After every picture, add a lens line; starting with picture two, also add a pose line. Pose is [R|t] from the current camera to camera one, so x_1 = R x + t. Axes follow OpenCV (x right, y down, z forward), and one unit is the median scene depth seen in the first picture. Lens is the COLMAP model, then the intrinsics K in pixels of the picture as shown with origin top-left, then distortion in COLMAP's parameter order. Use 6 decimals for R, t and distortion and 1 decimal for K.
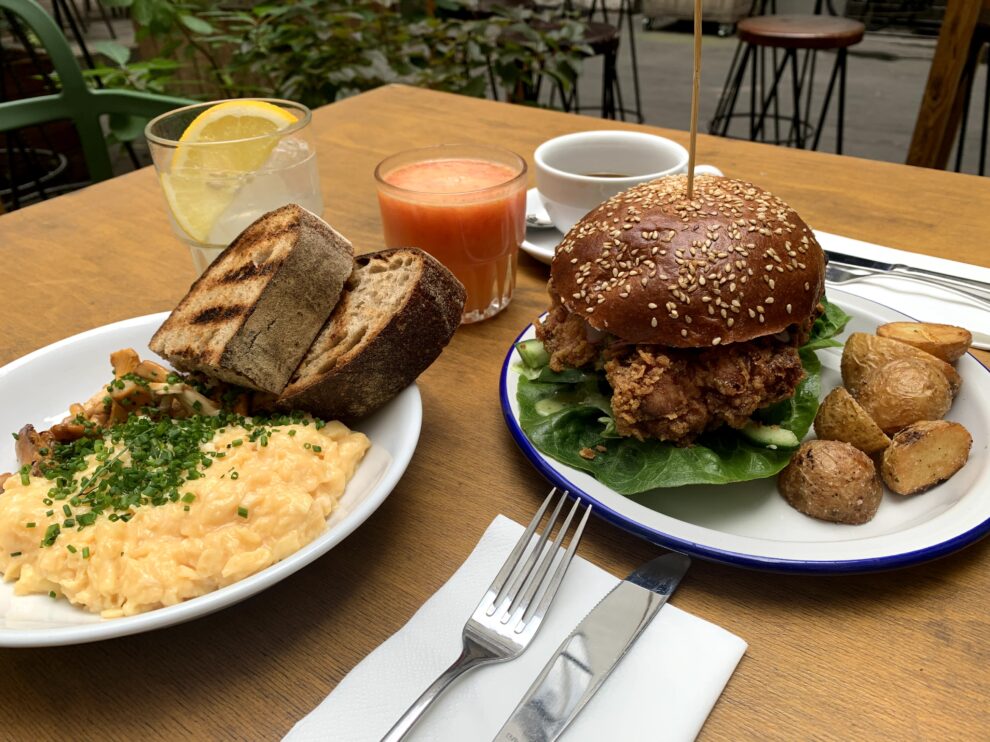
lens RADIAL K [[761.1, 0, 495.0], [0, 761.1, 371.0], [0, 0, 1]] dist [0.009264, -0.038785]
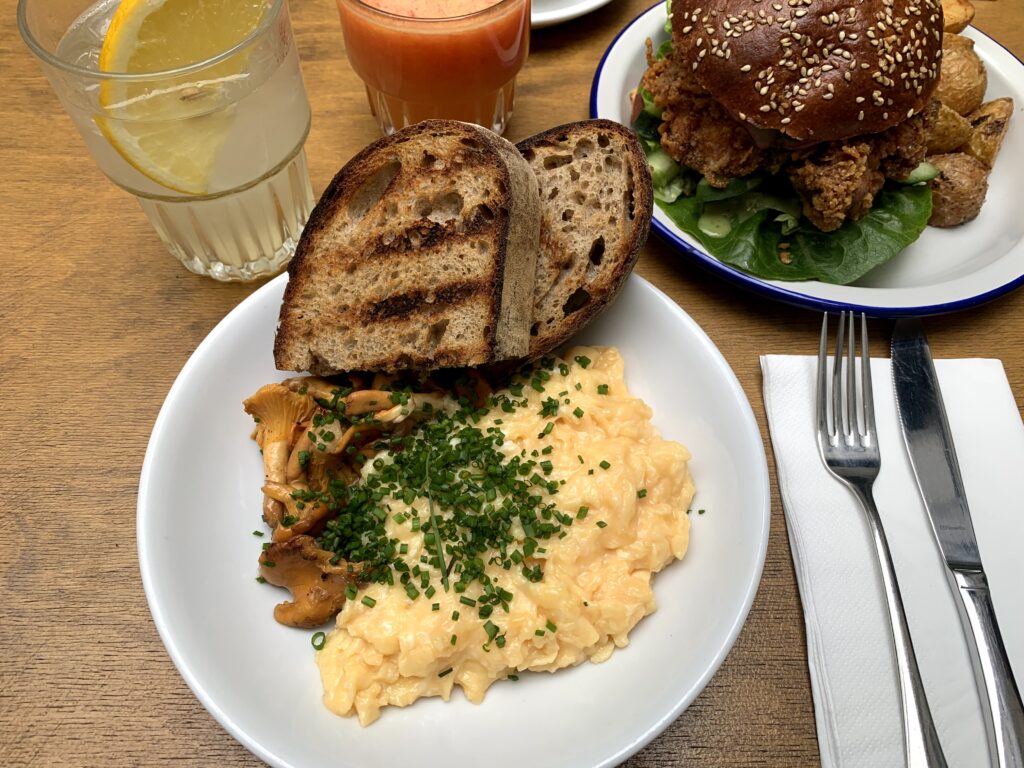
lens RADIAL K [[787.2, 0, 512.0], [0, 787.2, 384.0], [0, 0, 1]] dist [0.009264, -0.038785]
pose [[0.806450, -0.486540, 0.336032, -0.637904], [0.287342, 0.819139, 0.496433, -0.398758], [-0.516791, -0.303792, 0.800398, 0.311244]]
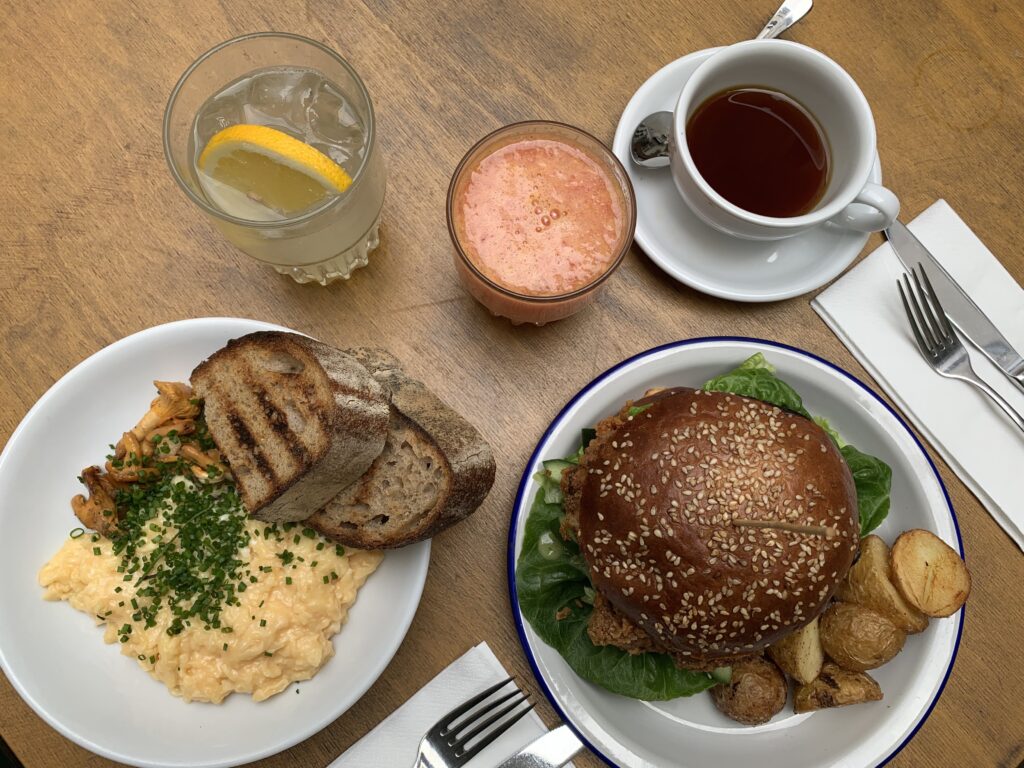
lens RADIAL K [[787.2, 0, 512.0], [0, 787.2, 384.0], [0, 0, 1]] dist [0.009264, -0.038785]
pose [[0.963092, 0.268563, 0.018125, -0.074402], [-0.200818, 0.672050, 0.712756, -1.015045], [0.179239, -0.690089, 0.701178, 0.408458]]
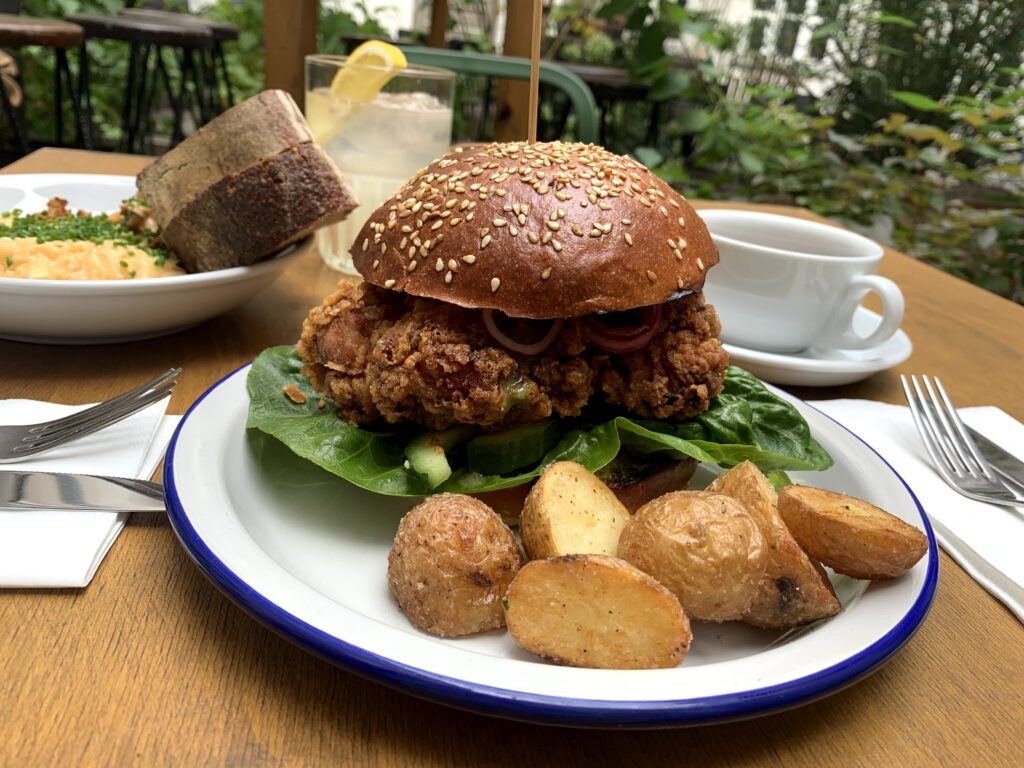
lens RADIAL K [[787.2, 0, 512.0], [0, 787.2, 384.0], [0, 0, 1]] dist [0.009264, -0.038785]
pose [[0.703620, 0.380924, -0.599846, 0.834958], [-0.492703, 0.869822, -0.025573, 0.006977], [0.512018, 0.313540, 0.799706, 0.457335]]
